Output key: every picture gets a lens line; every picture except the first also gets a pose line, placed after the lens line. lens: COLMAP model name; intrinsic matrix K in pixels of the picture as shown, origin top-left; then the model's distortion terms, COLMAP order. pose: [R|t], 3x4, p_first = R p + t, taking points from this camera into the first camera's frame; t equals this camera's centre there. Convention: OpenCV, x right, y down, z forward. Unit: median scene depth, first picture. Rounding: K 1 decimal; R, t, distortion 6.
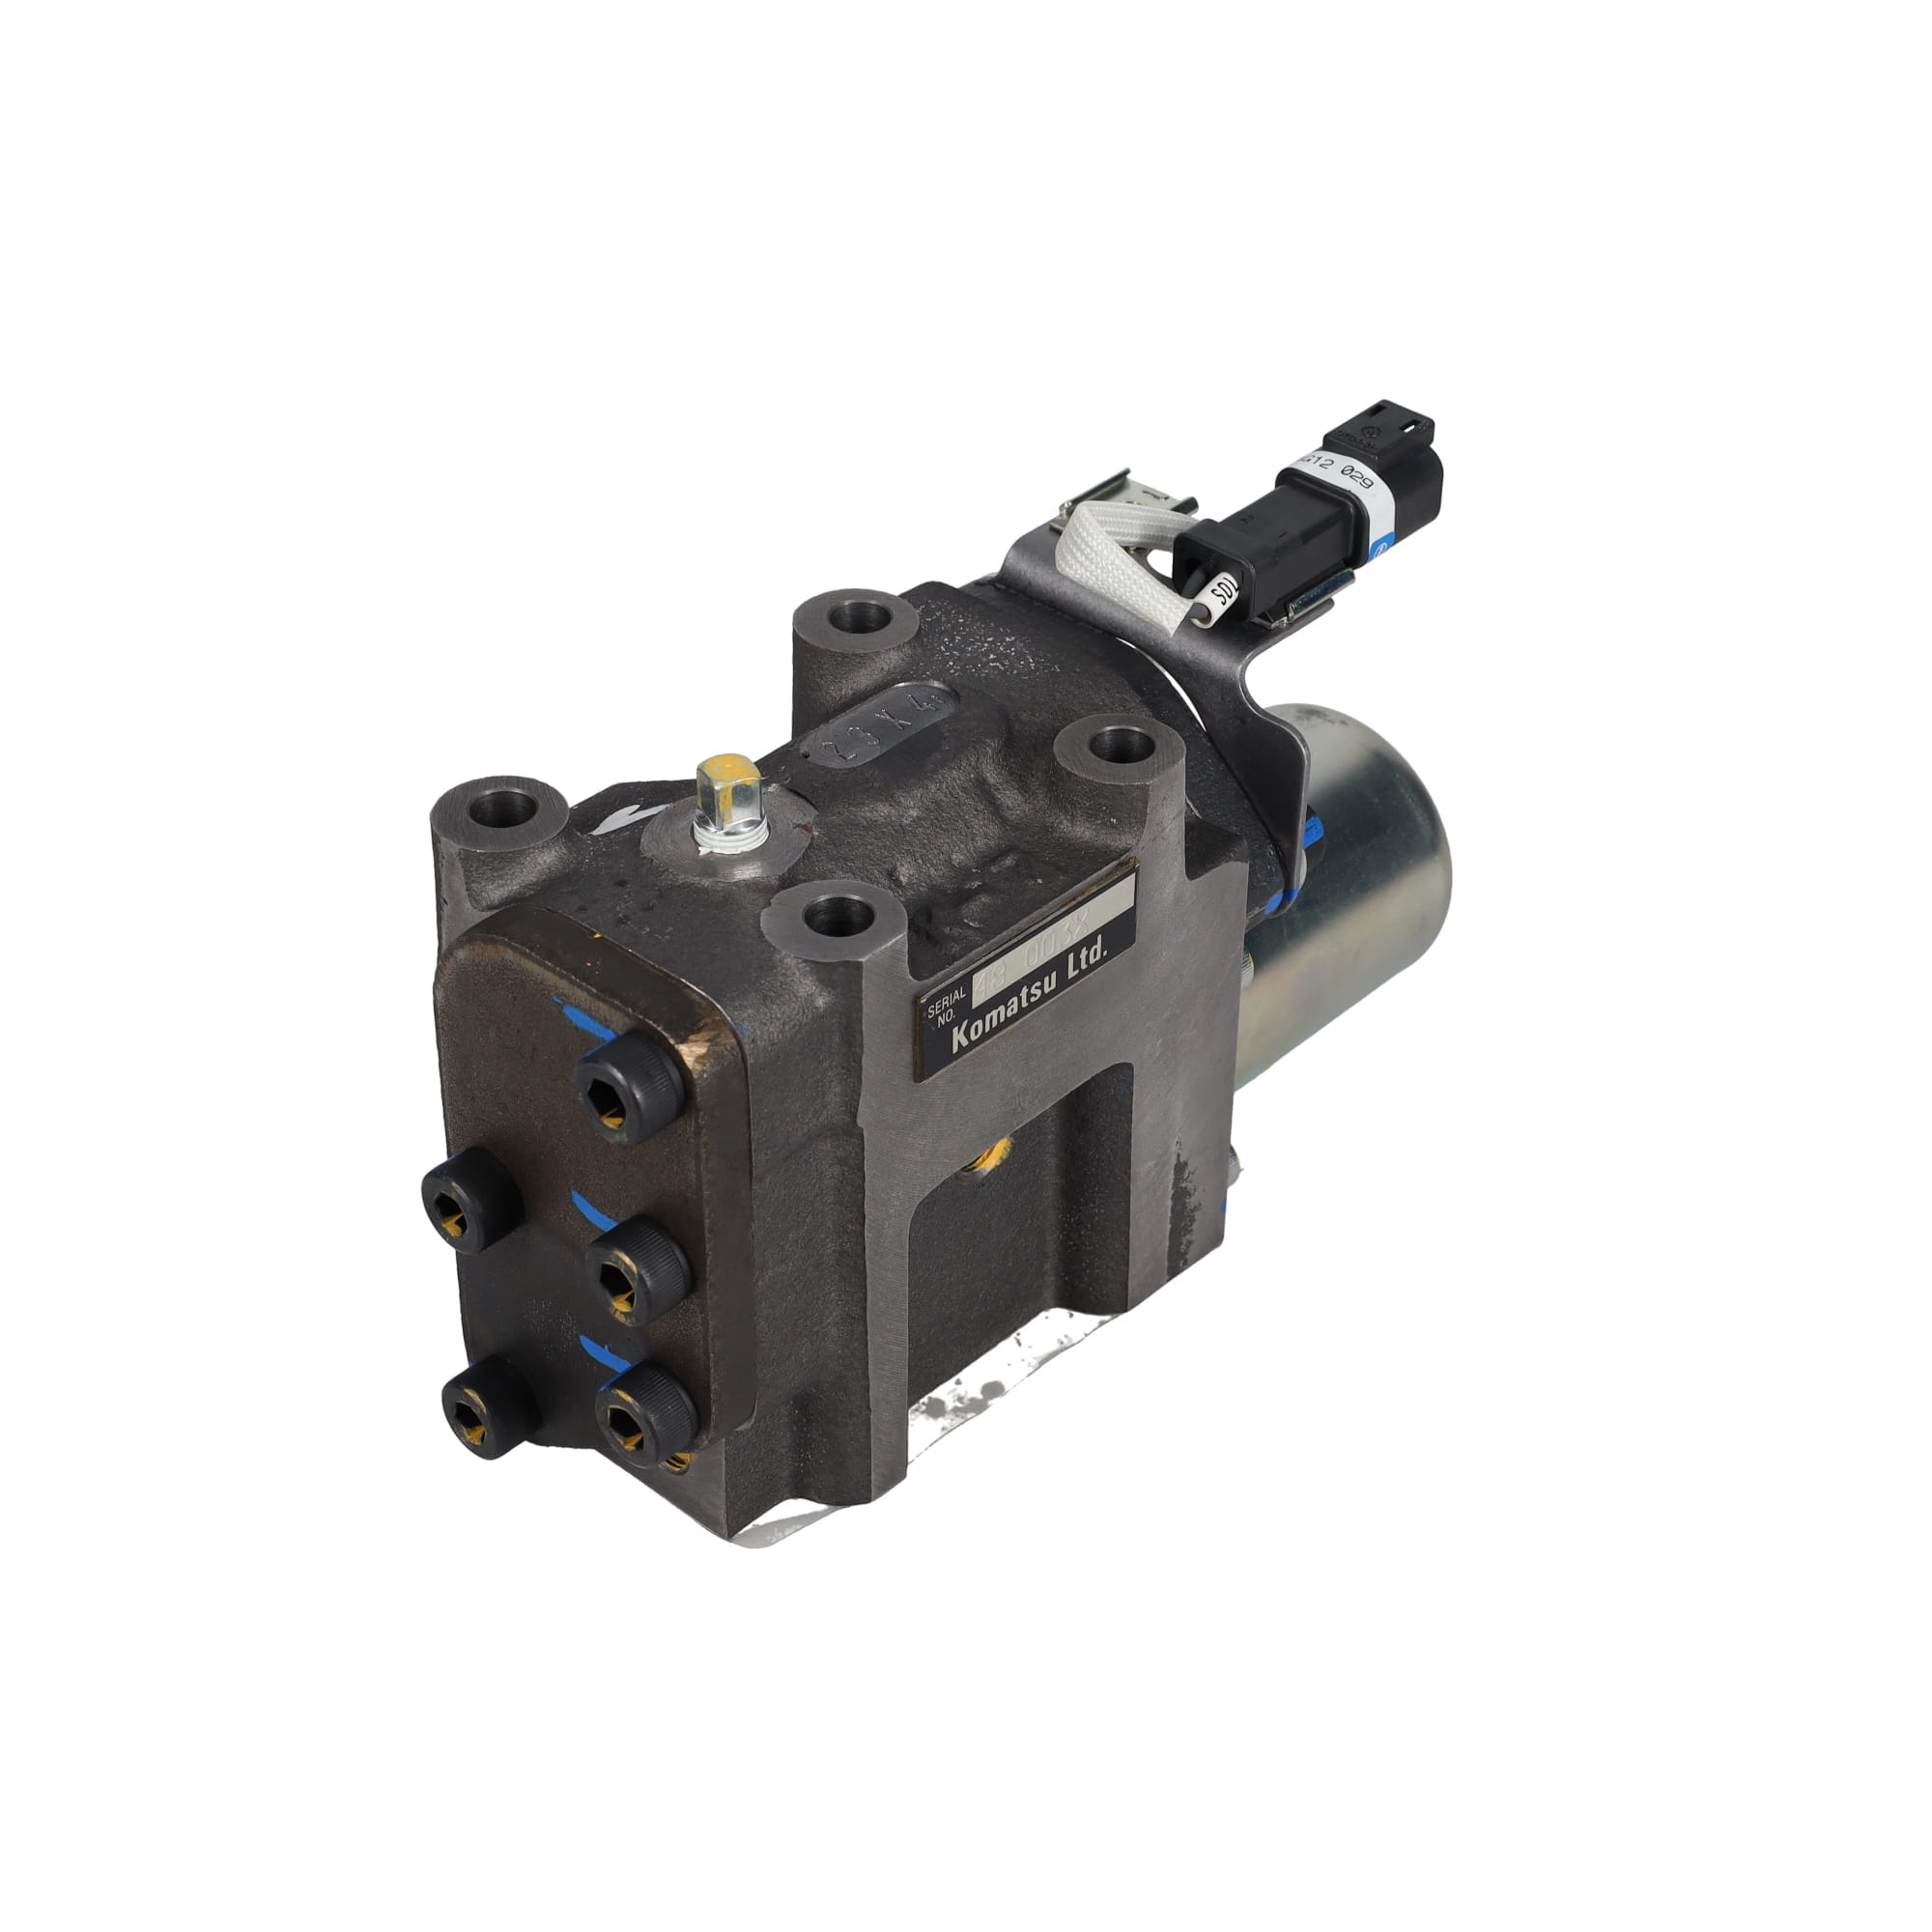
lens RADIAL K [[3679.5, 0, 966.0], [0, 3679.5, 966.0], [0, 0, 1]] dist [0.486187, 0.007457]
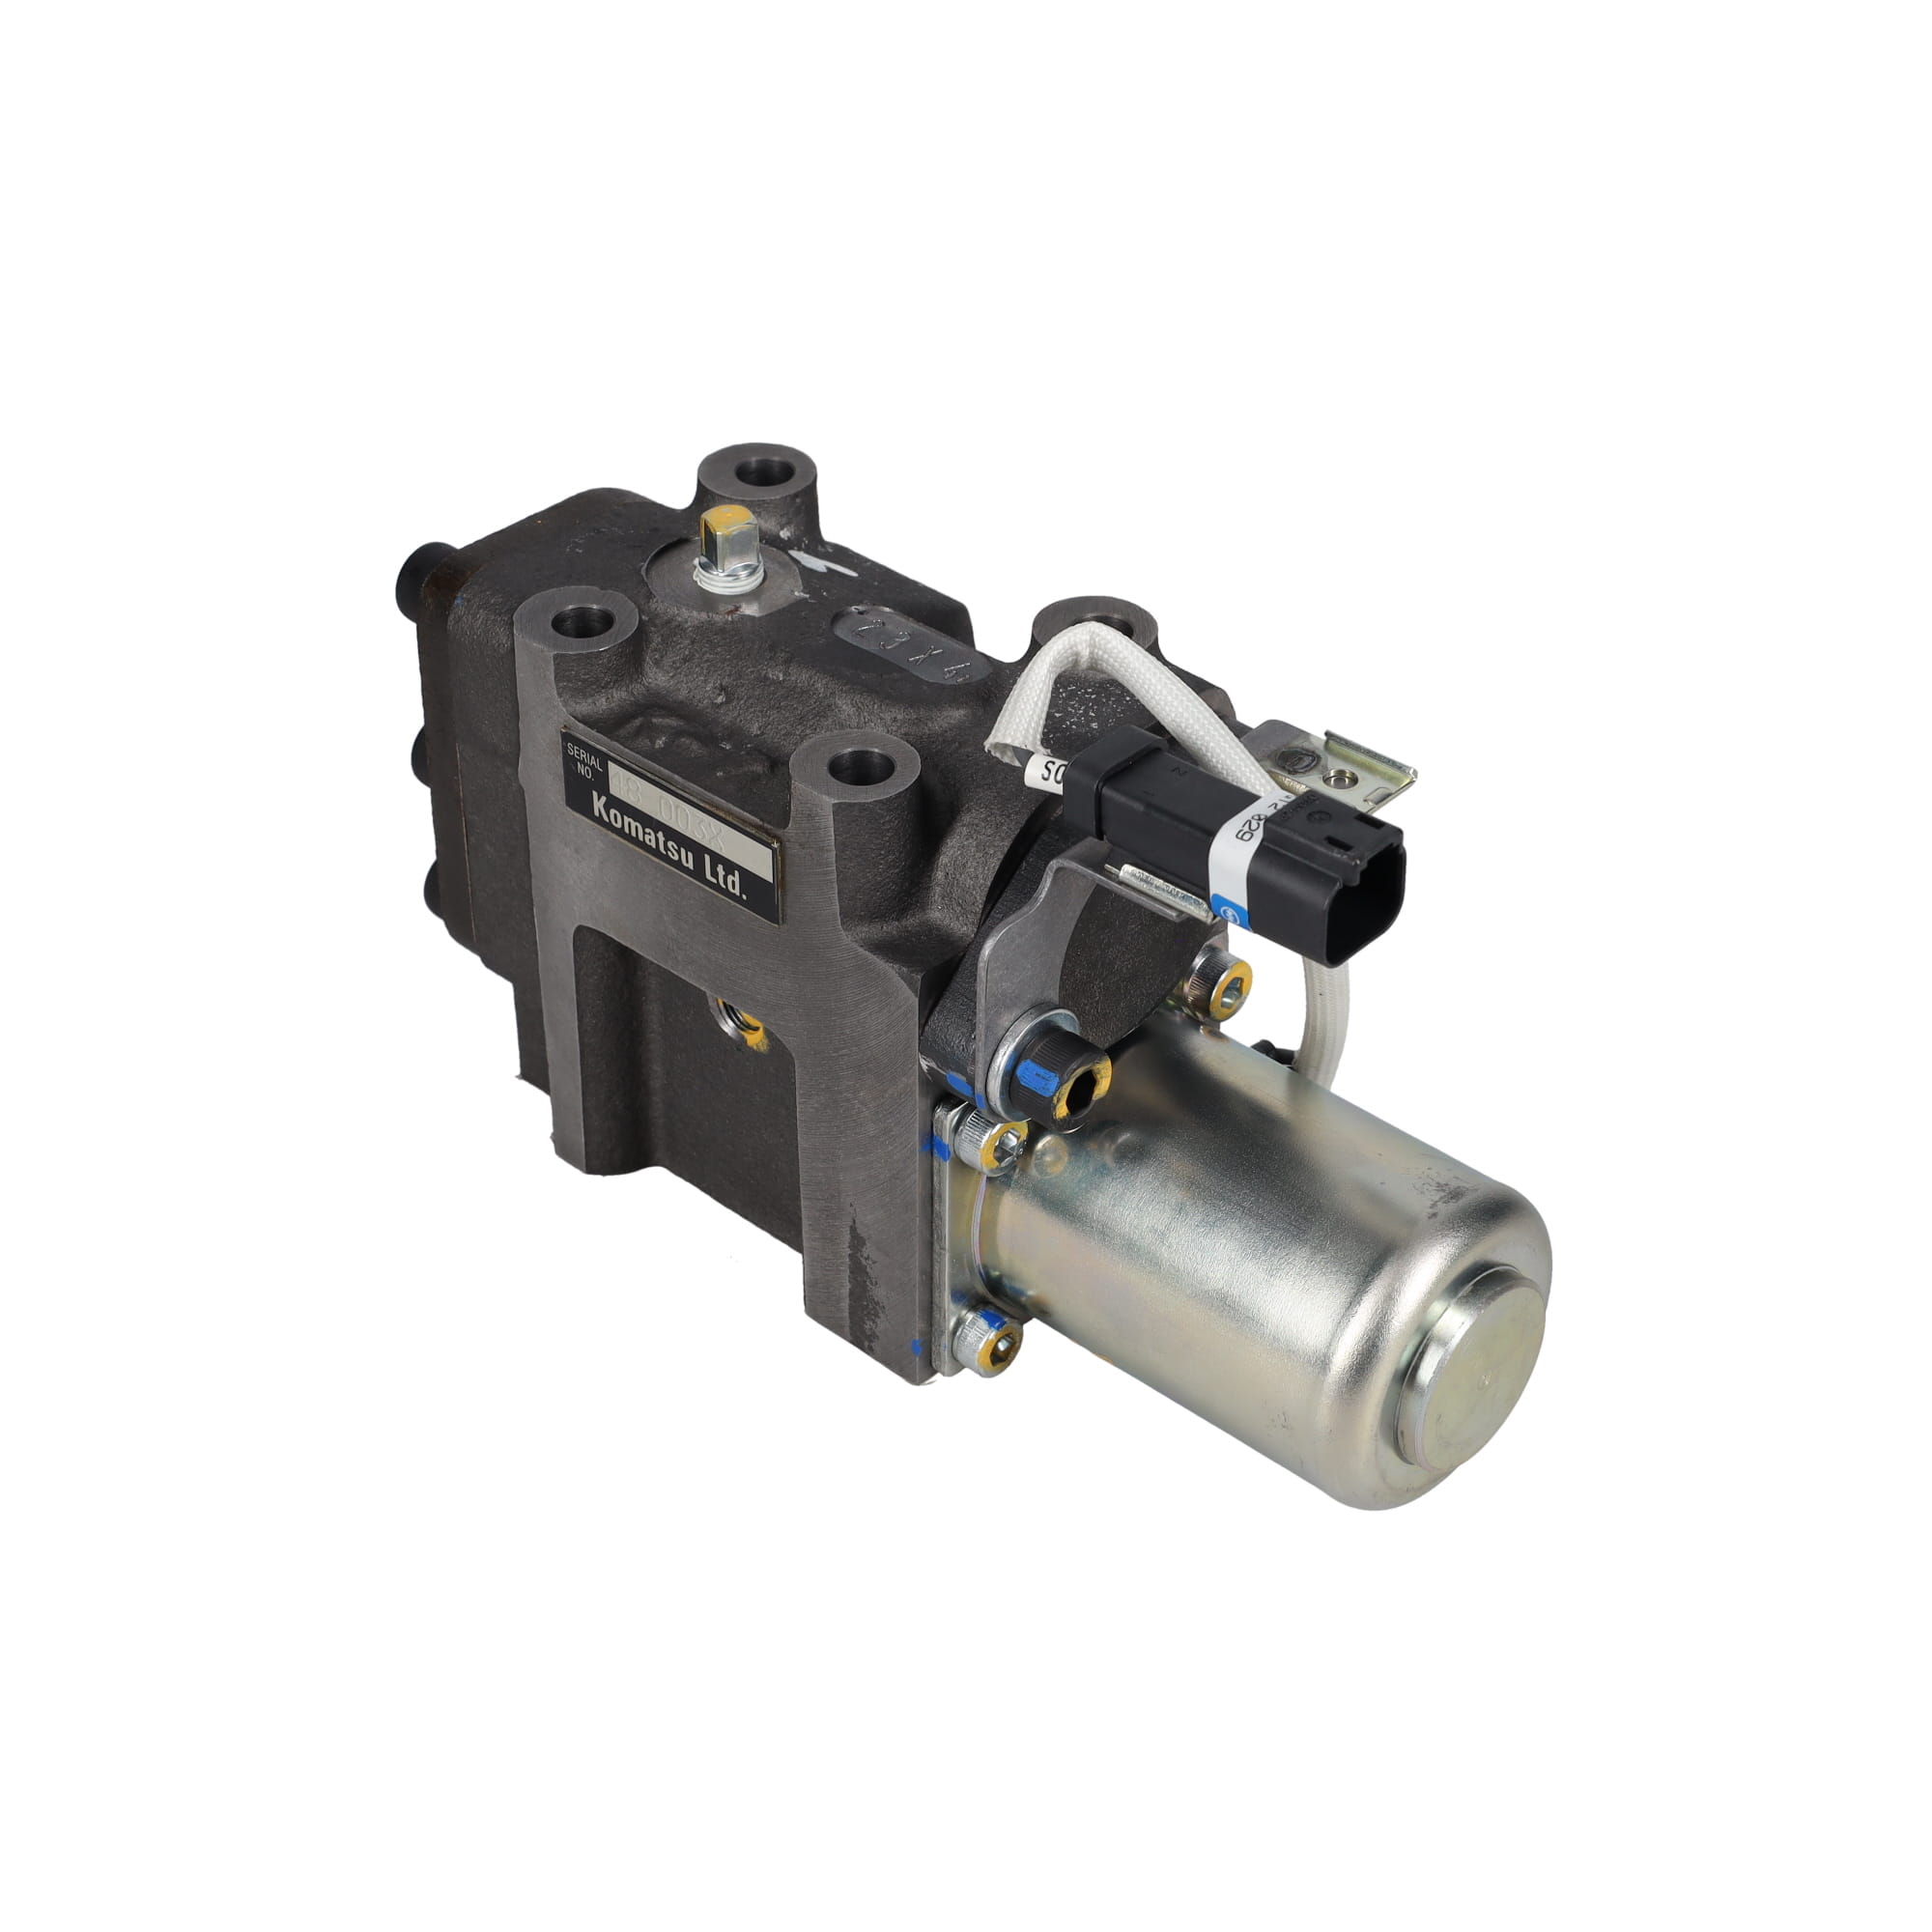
lens RADIAL K [[3585.3, 0, 966.0], [0, 3585.3, 966.0], [0, 0, 1]] dist [0.221378, -0.011905]
pose [[0.002283, 0.577250, -0.816564, 0.873111], [-0.601334, 0.653227, 0.460101, -0.492320], [0.798995, 0.489977, 0.348611, 0.719753]]
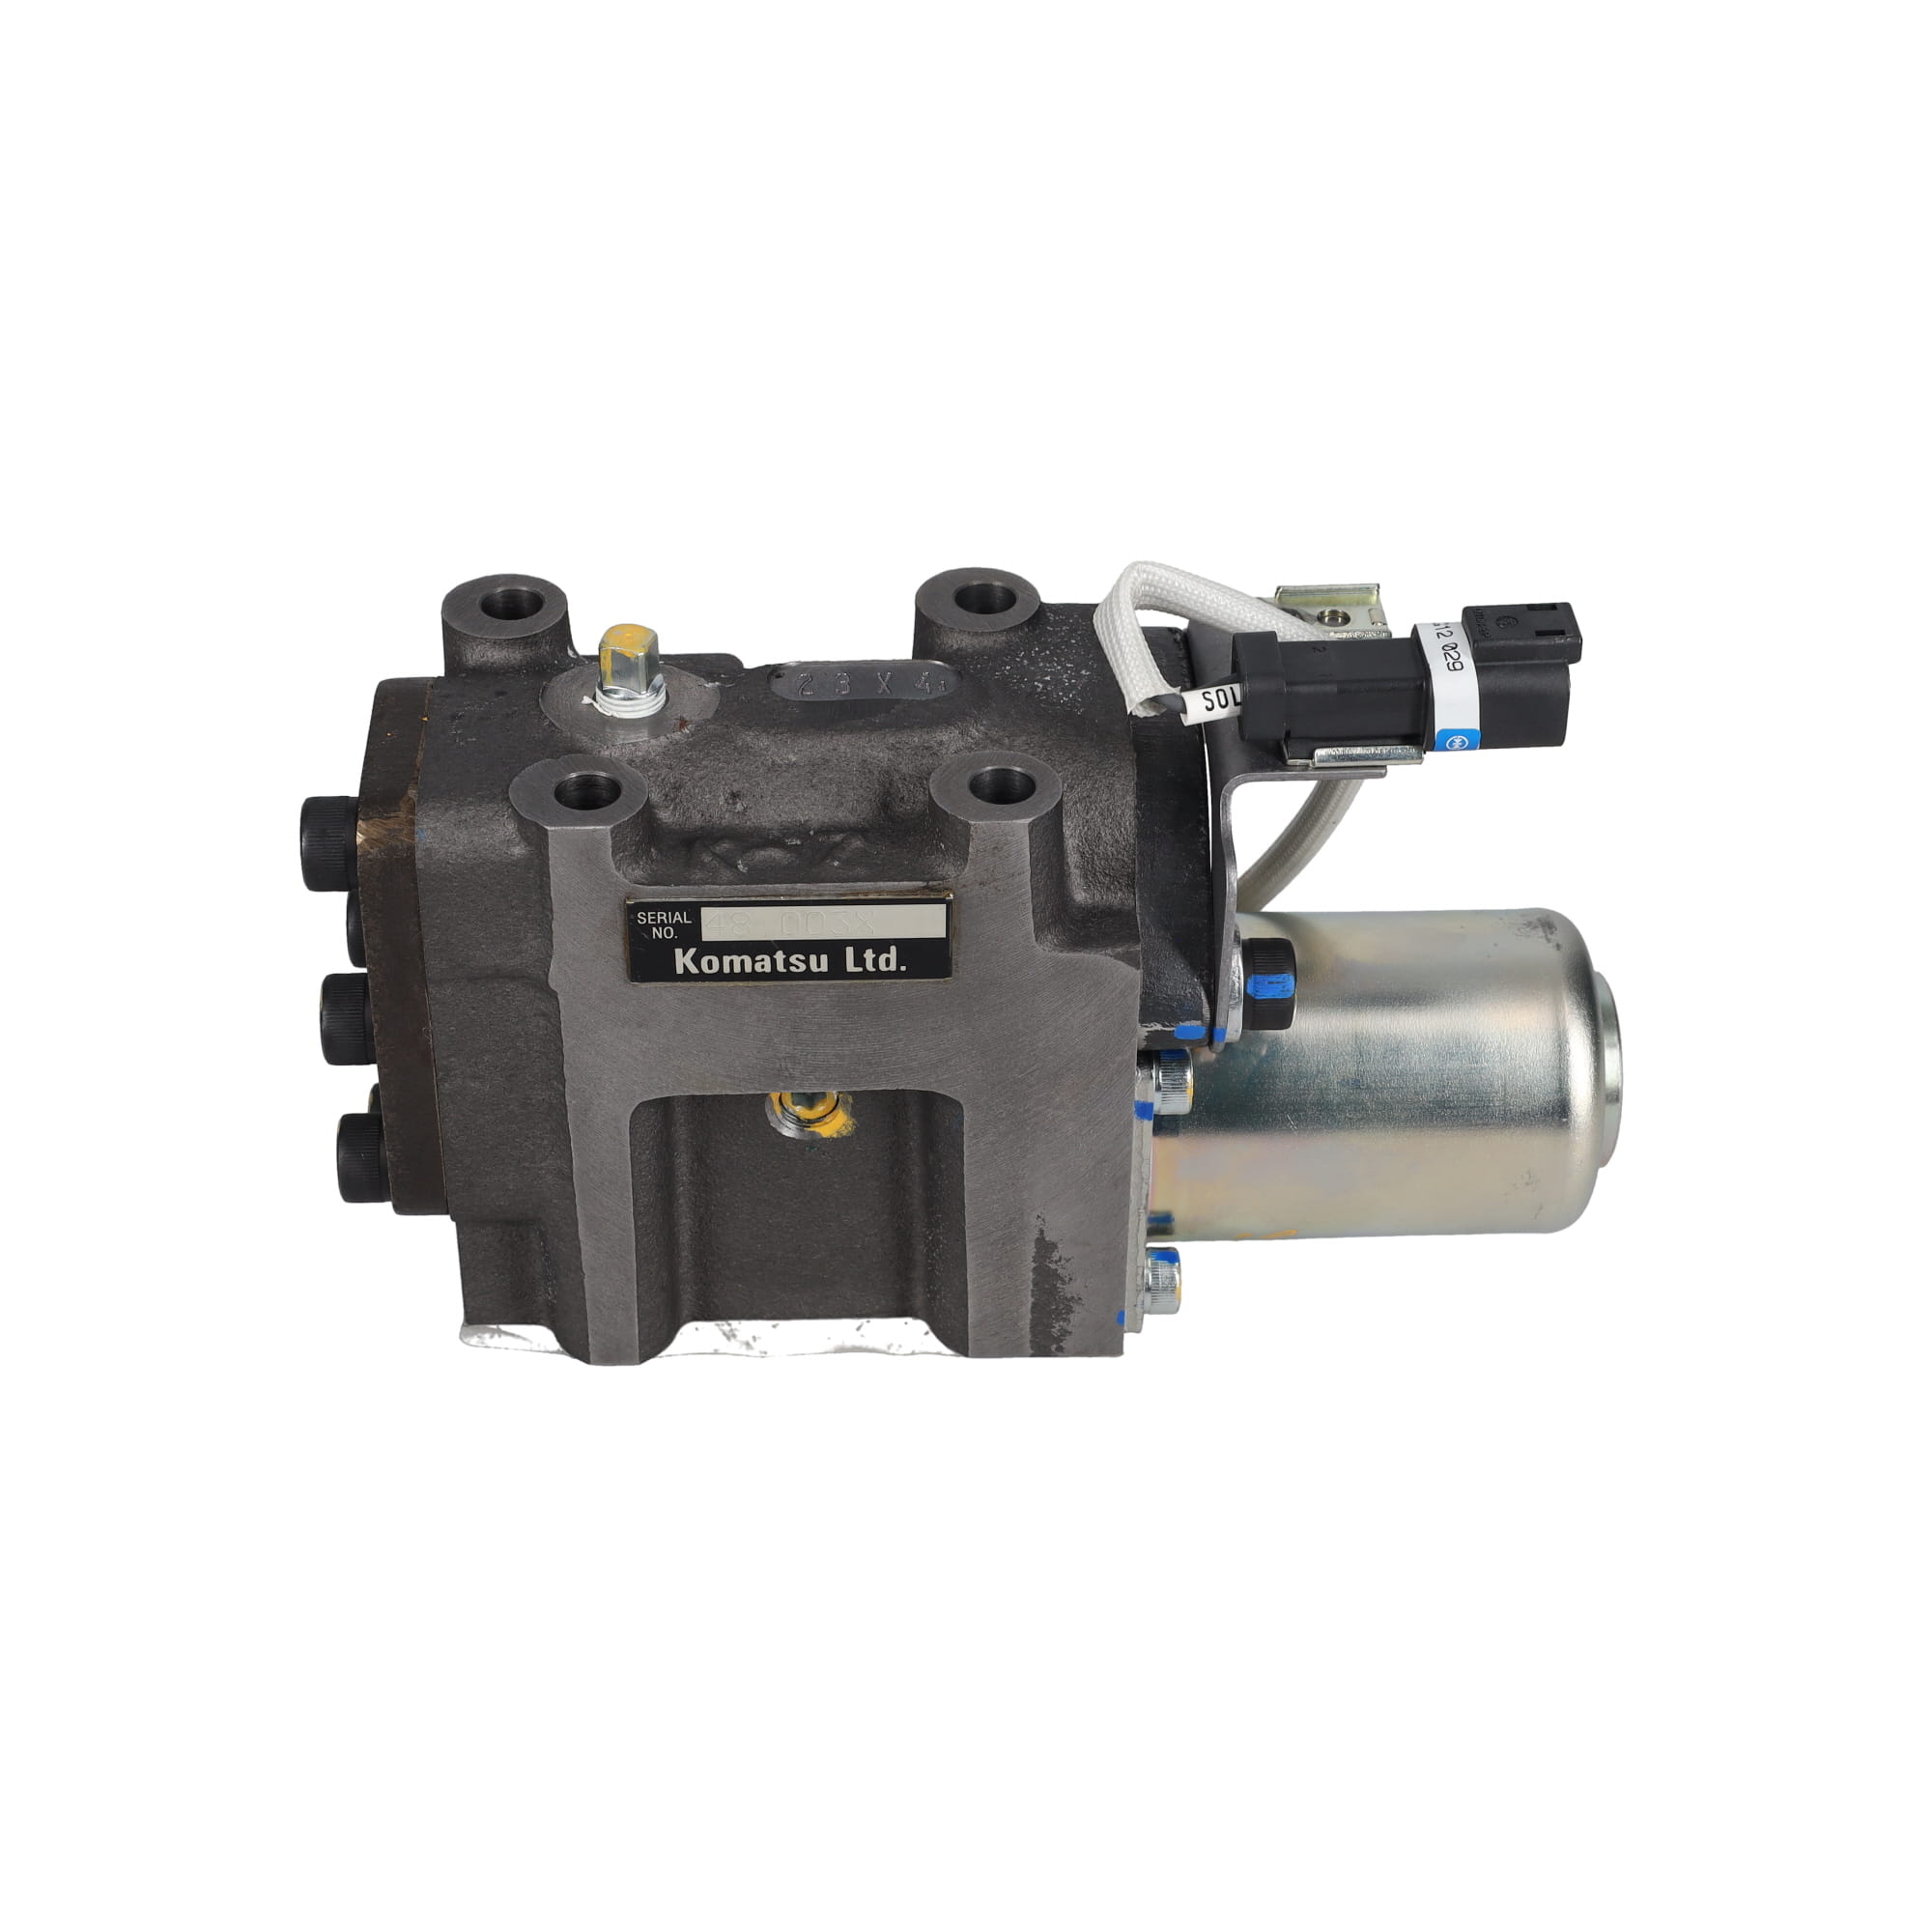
lens RADIAL K [[3585.3, 0, 966.0], [0, 3585.3, 966.0], [0, 0, 1]] dist [0.221378, -0.011905]
pose [[0.709285, 0.411562, -0.572304, 0.610868], [-0.419418, 0.898917, 0.126634, -0.135356], [0.566572, 0.150215, 0.810205, 0.227974]]
